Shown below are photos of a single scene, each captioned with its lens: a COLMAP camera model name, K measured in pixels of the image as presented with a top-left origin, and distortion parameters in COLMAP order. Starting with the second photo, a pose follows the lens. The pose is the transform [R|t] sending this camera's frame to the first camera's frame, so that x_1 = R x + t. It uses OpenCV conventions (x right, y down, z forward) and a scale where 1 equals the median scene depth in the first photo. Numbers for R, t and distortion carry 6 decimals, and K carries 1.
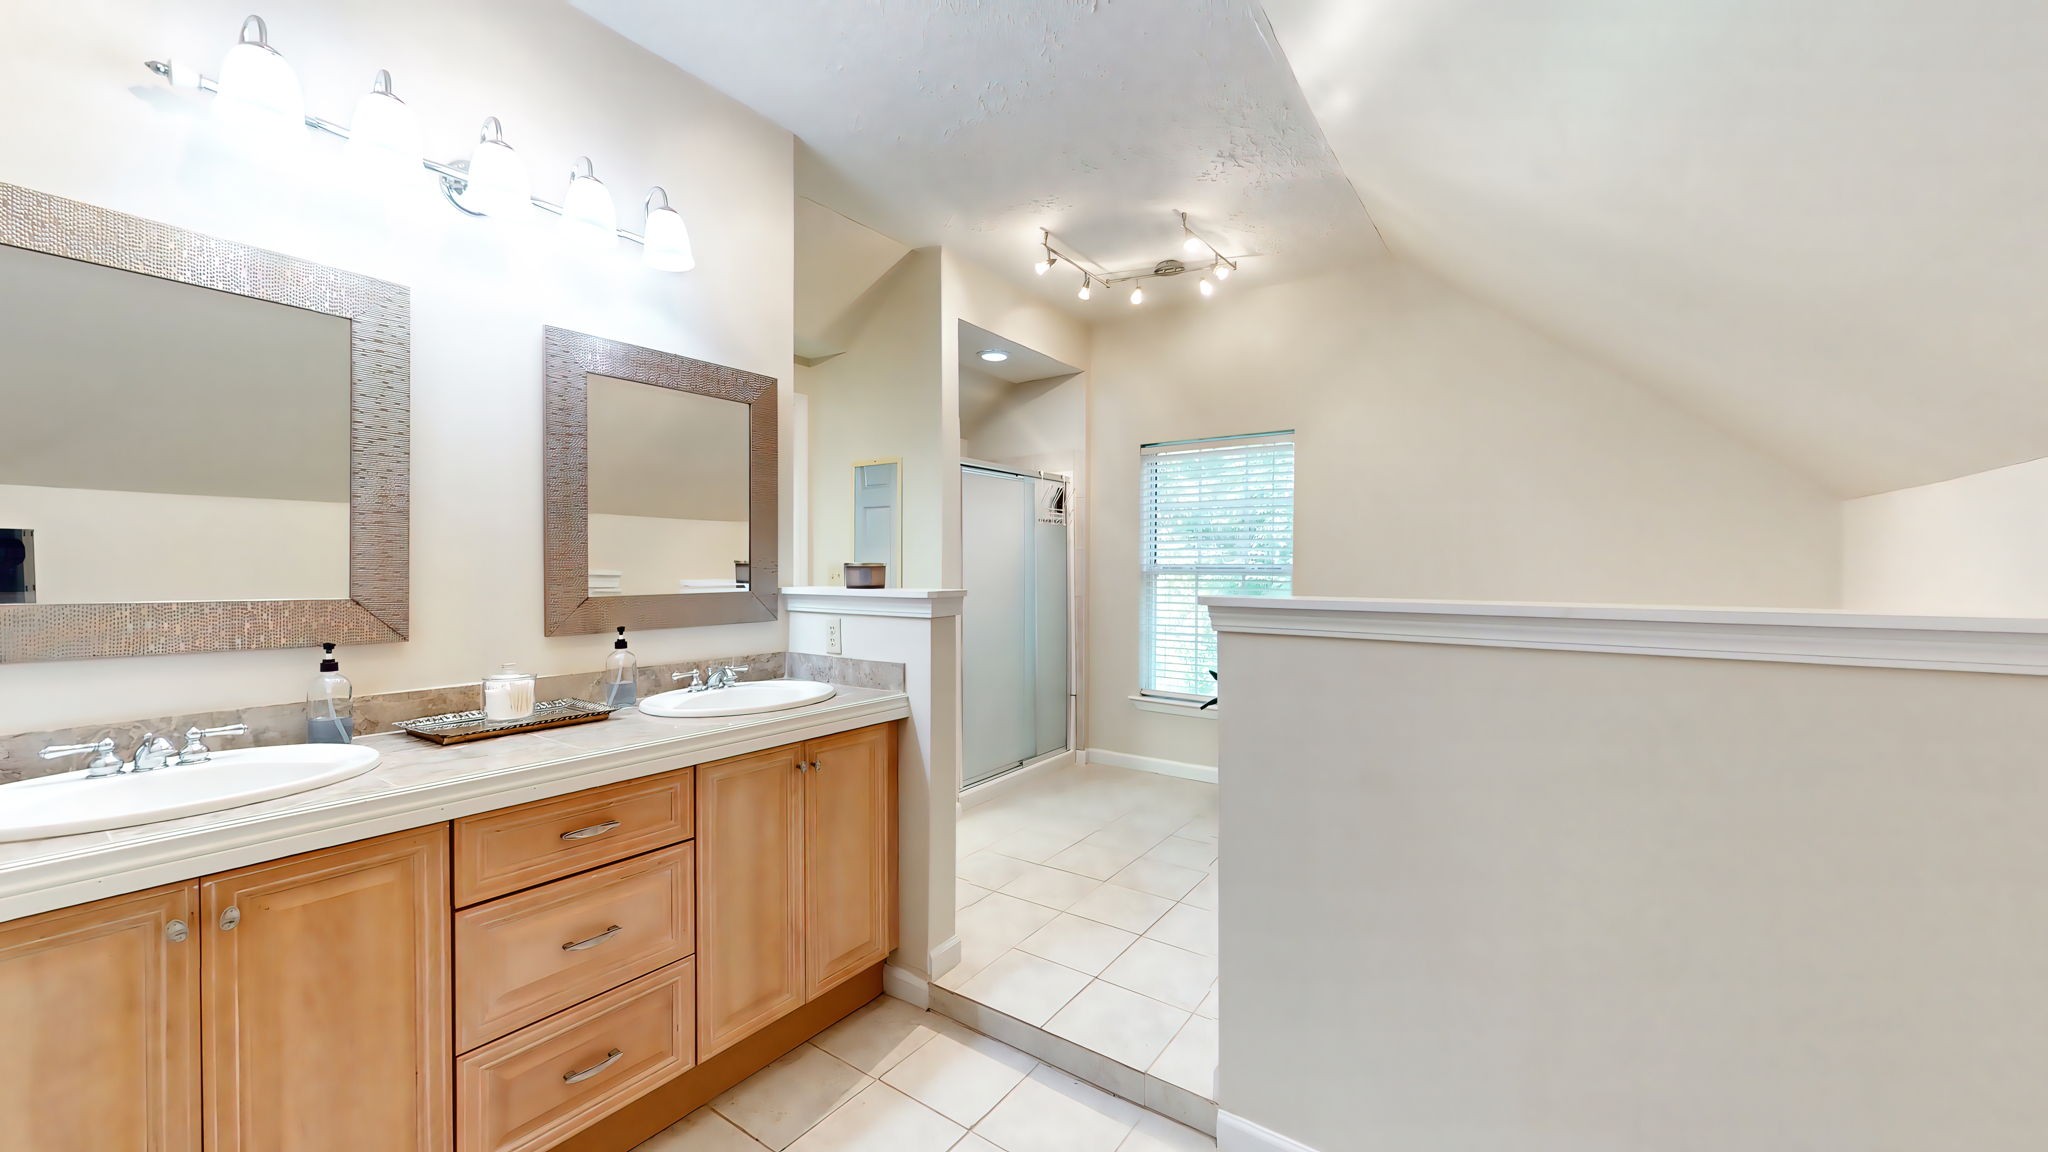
lens RADIAL K [[750.7, 0, 1023.2], [0, 750.7, 578.5], [0, 0, 1]] dist [-0.000425, 0.000035]
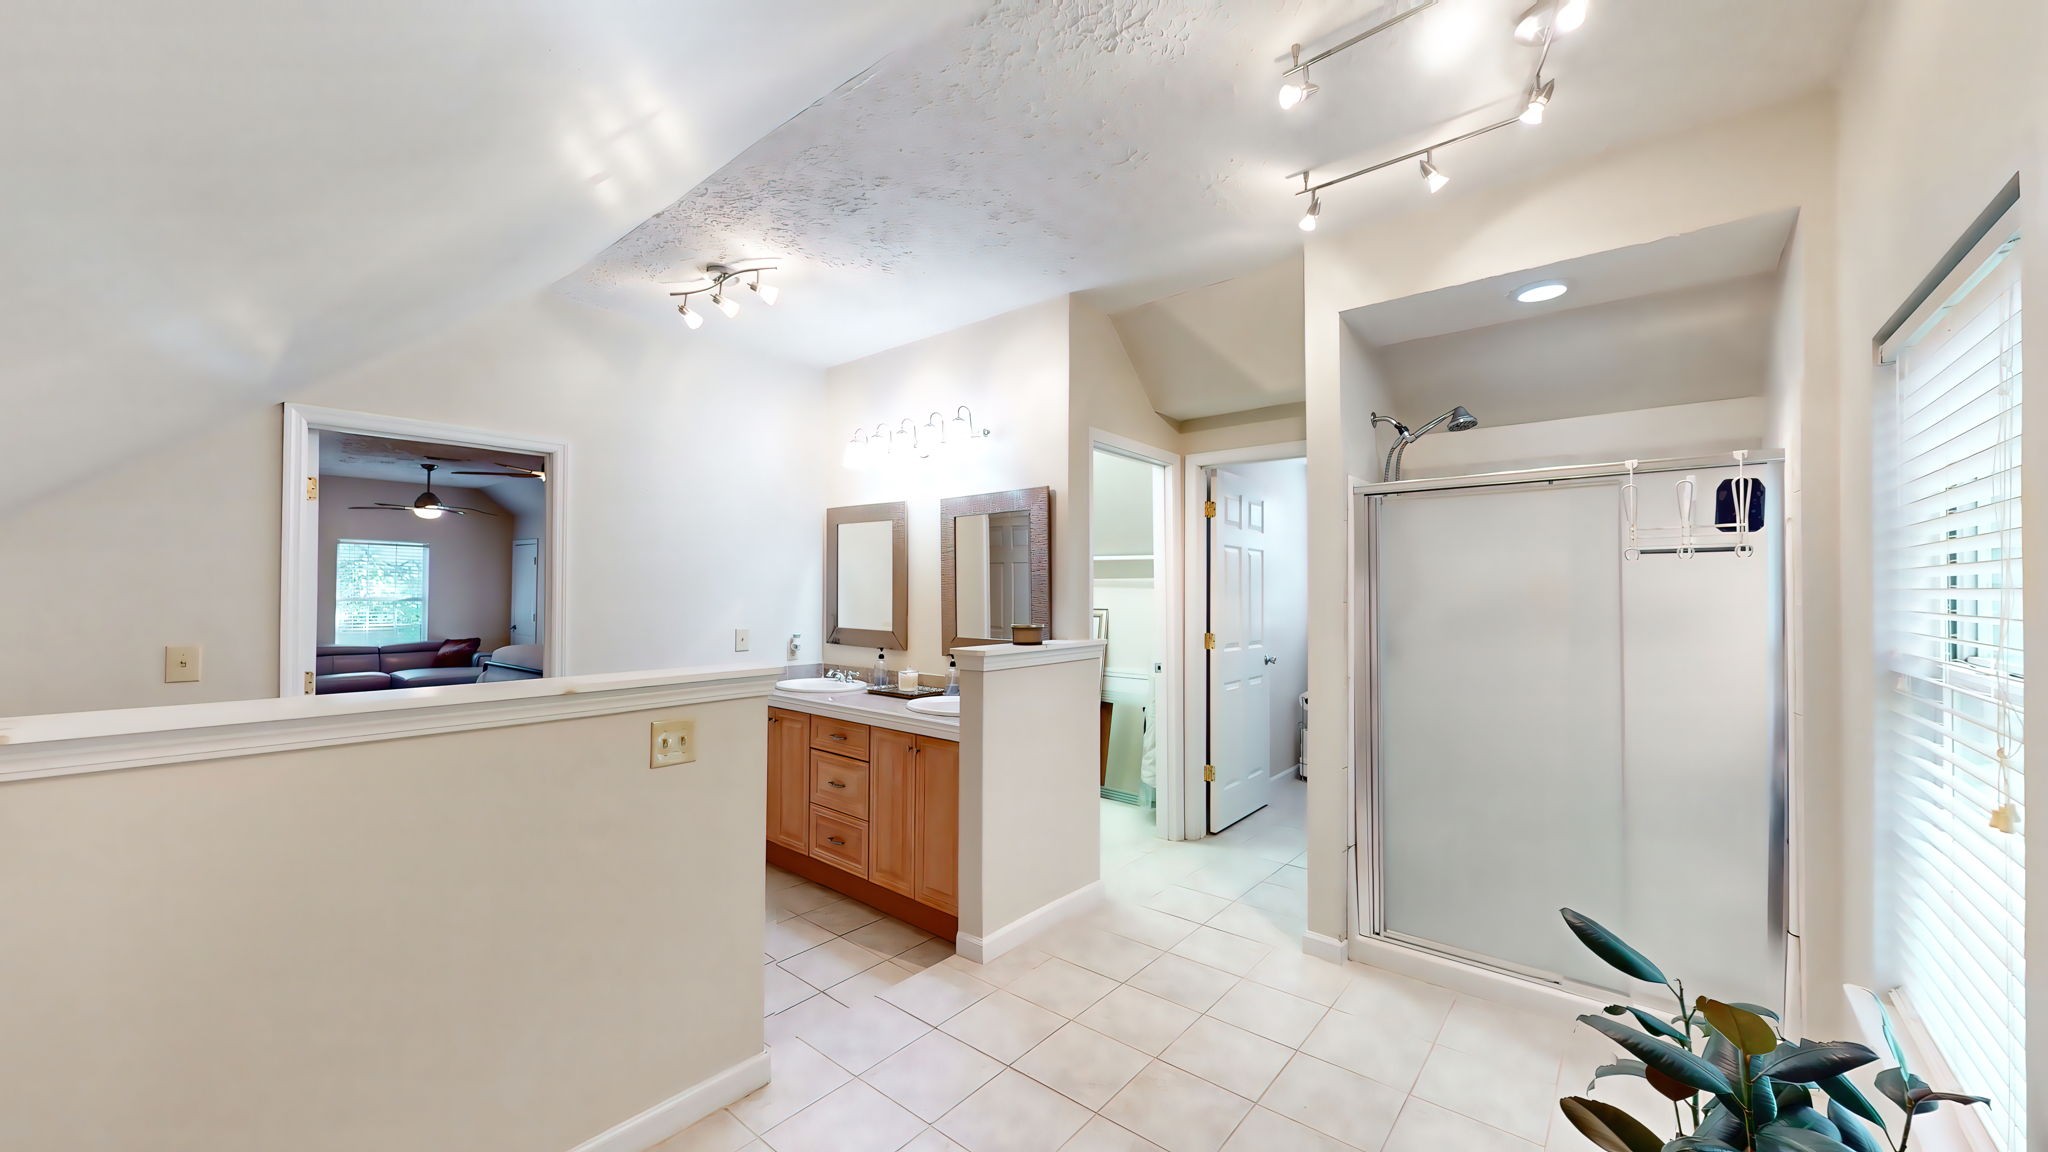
lens RADIAL K [[750.7, 0, 1023.2], [0, 750.7, 578.5], [0, 0, 1]] dist [-0.000425, 0.000035]
pose [[-0.084705, -0.015763, -0.996281, 1.422238], [-0.015908, 0.999769, -0.014466, -0.108498], [0.996279, 0.014623, -0.084936, 1.488260]]
